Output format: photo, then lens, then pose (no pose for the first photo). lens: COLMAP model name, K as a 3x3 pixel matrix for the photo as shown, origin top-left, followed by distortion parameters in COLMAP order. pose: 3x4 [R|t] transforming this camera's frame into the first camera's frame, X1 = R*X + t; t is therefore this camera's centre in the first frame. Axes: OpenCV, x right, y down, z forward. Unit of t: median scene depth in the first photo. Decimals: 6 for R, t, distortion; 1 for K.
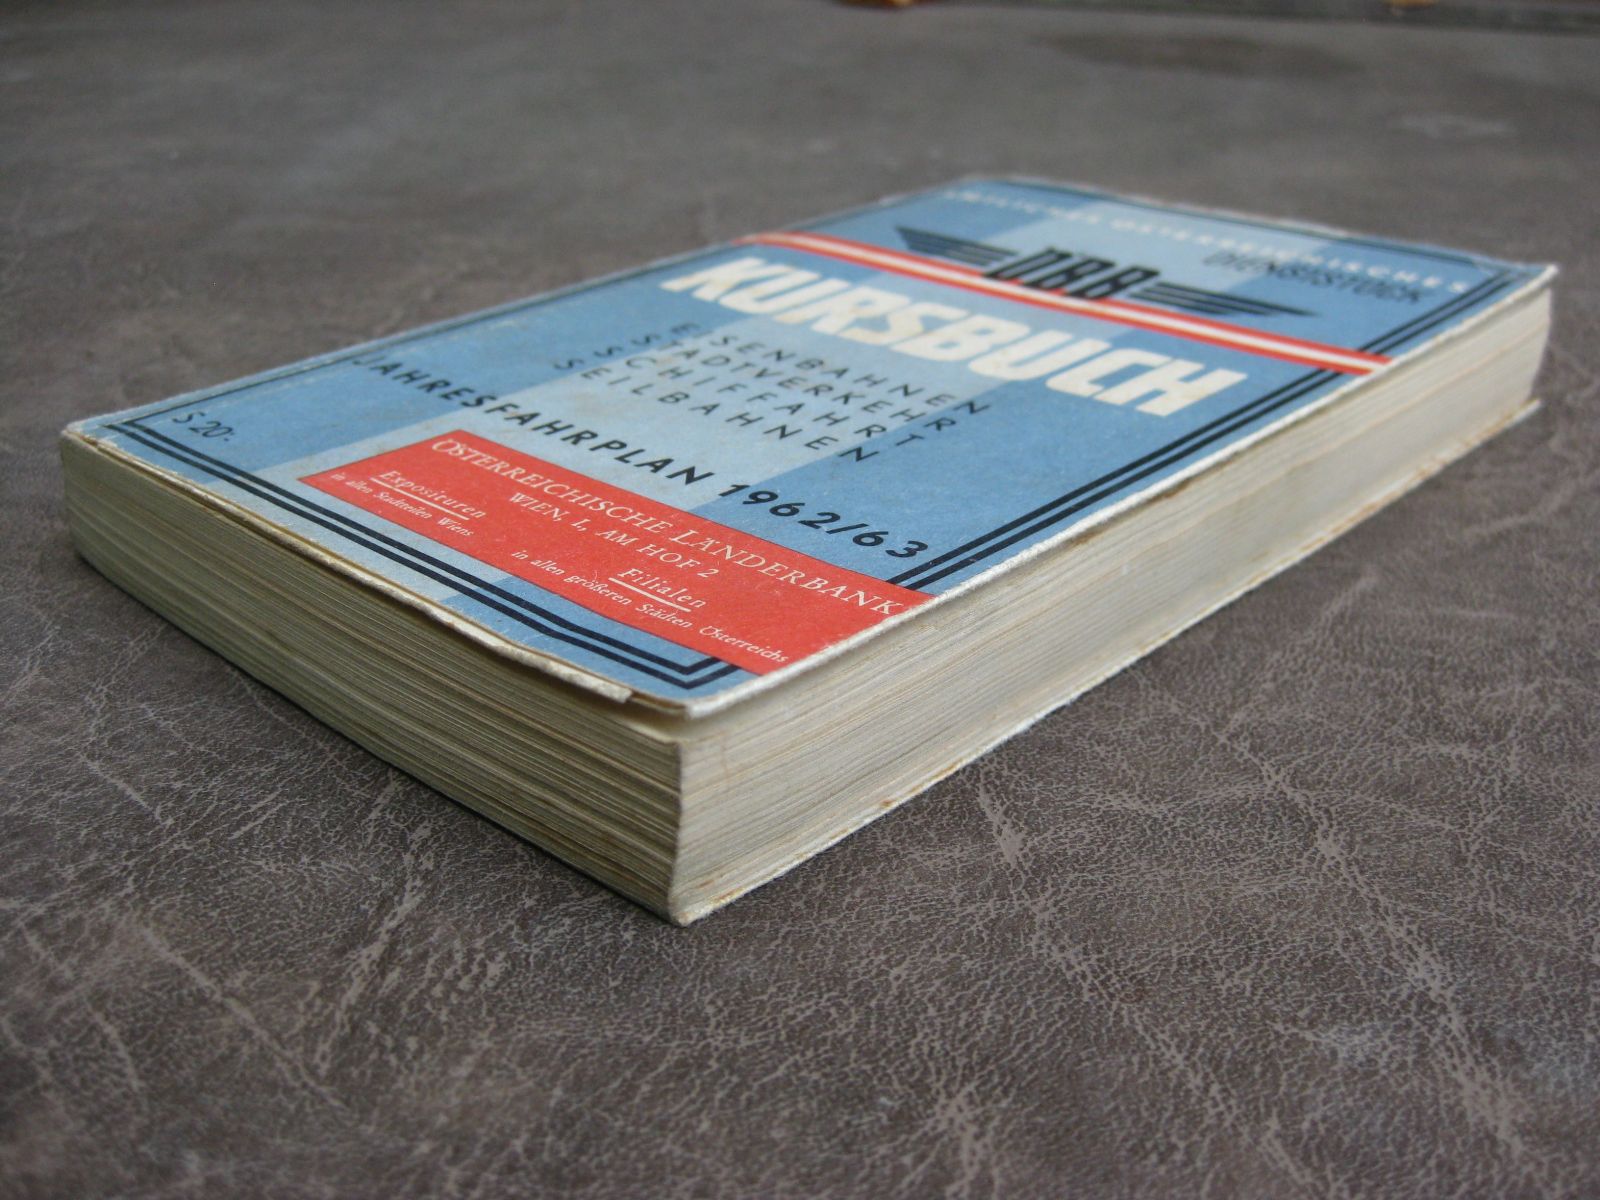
lens RADIAL K [[1770.0, 0, 800.0], [0, 1770.0, 600.0], [0, 0, 1]] dist [-0.177117, 0.097282]
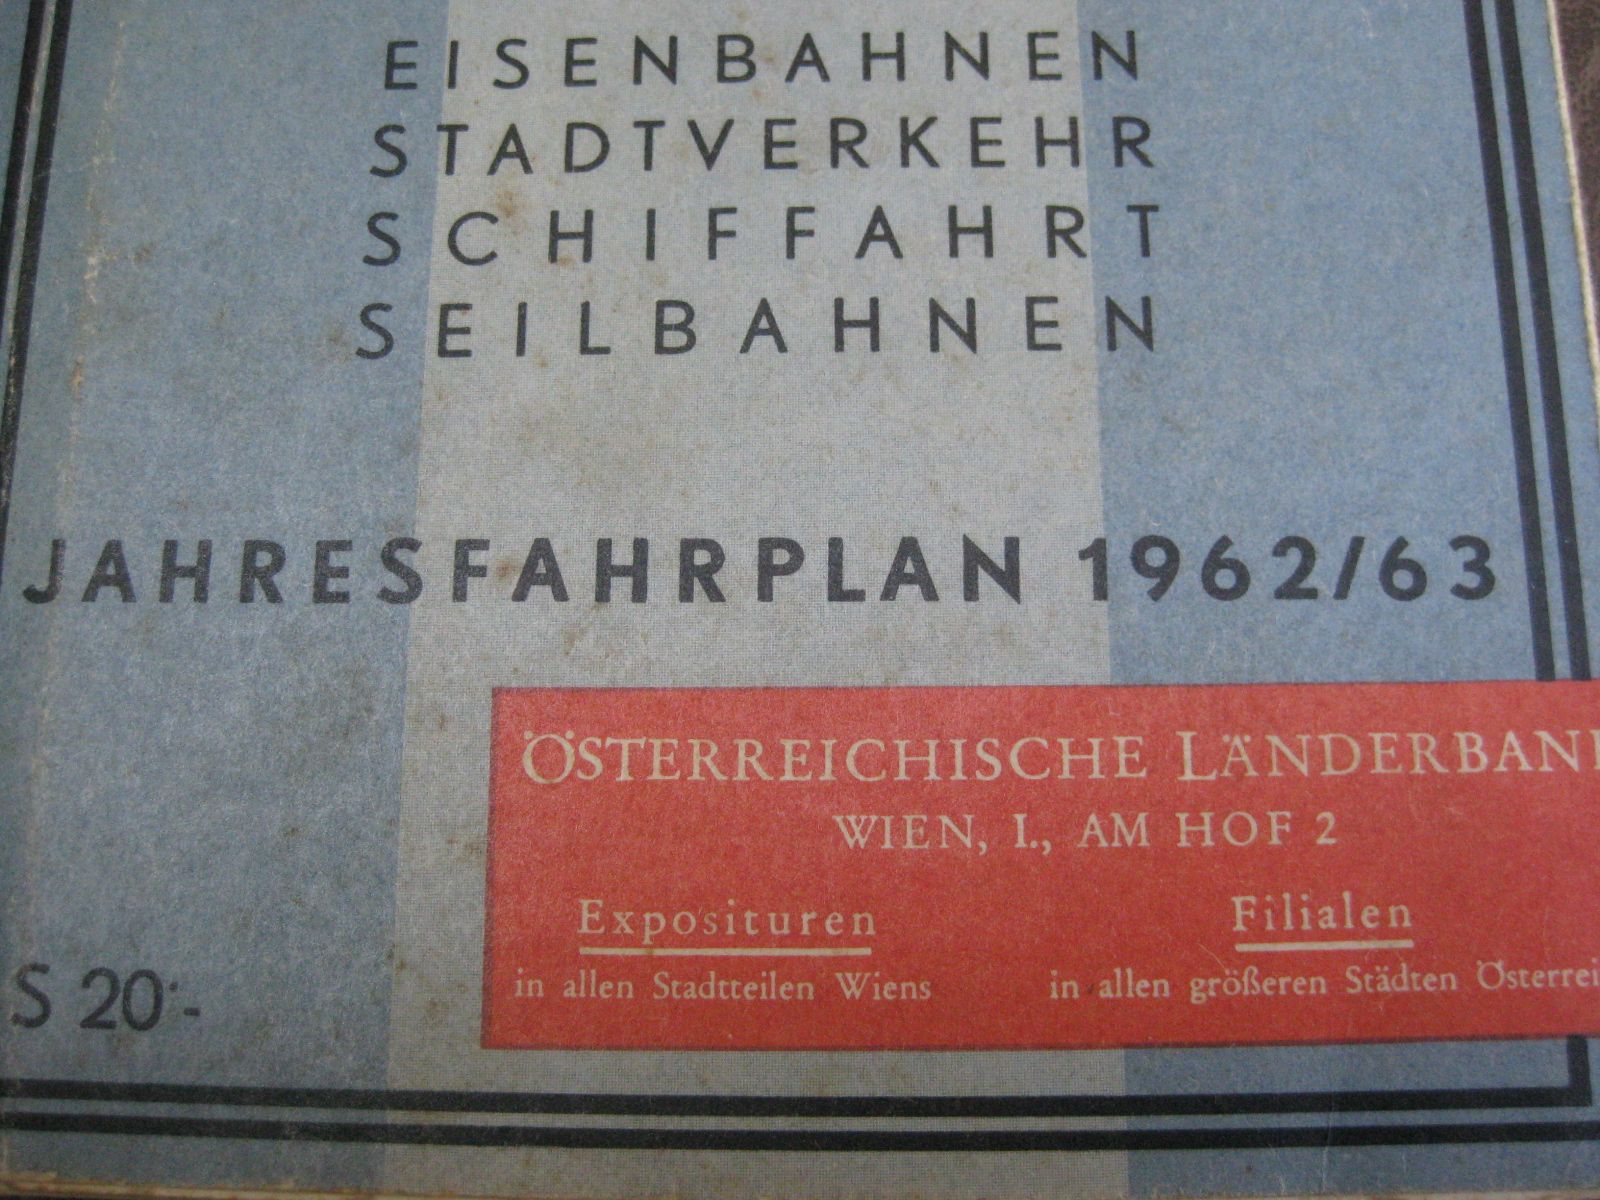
lens RADIAL K [[1770.0, 0, 800.0], [0, 1770.0, 600.0], [0, 0, 1]] dist [-0.177117, 0.097282]
pose [[0.725868, -0.670716, 0.152499, -0.180734], [0.311593, 0.518295, 0.796417, -0.487586], [-0.613209, -0.530575, 0.585204, 0.609673]]
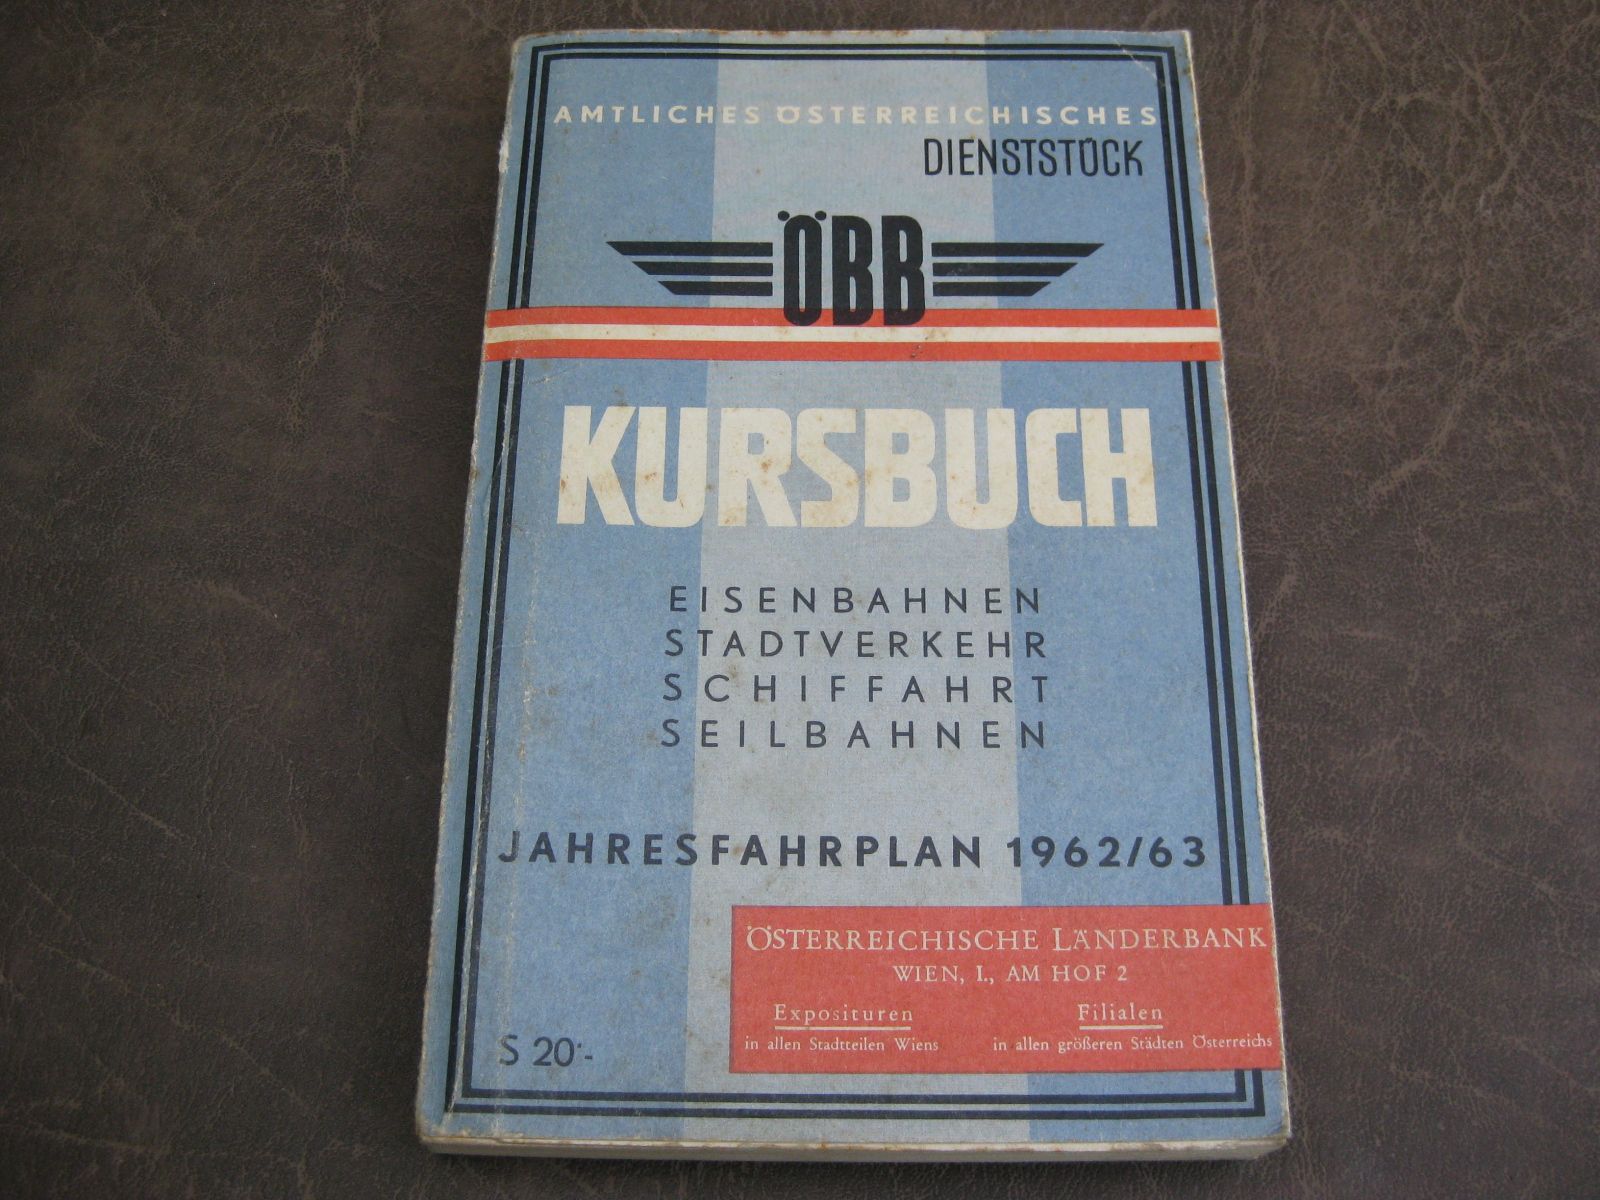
lens RADIAL K [[1770.0, 0, 800.0], [0, 1770.0, 600.0], [0, 0, 1]] dist [-0.177117, 0.097282]
pose [[0.731076, -0.629815, 0.262414, -0.321080], [0.294960, 0.638546, 0.710815, -0.977554], [-0.615245, -0.442258, 0.652596, 0.297289]]
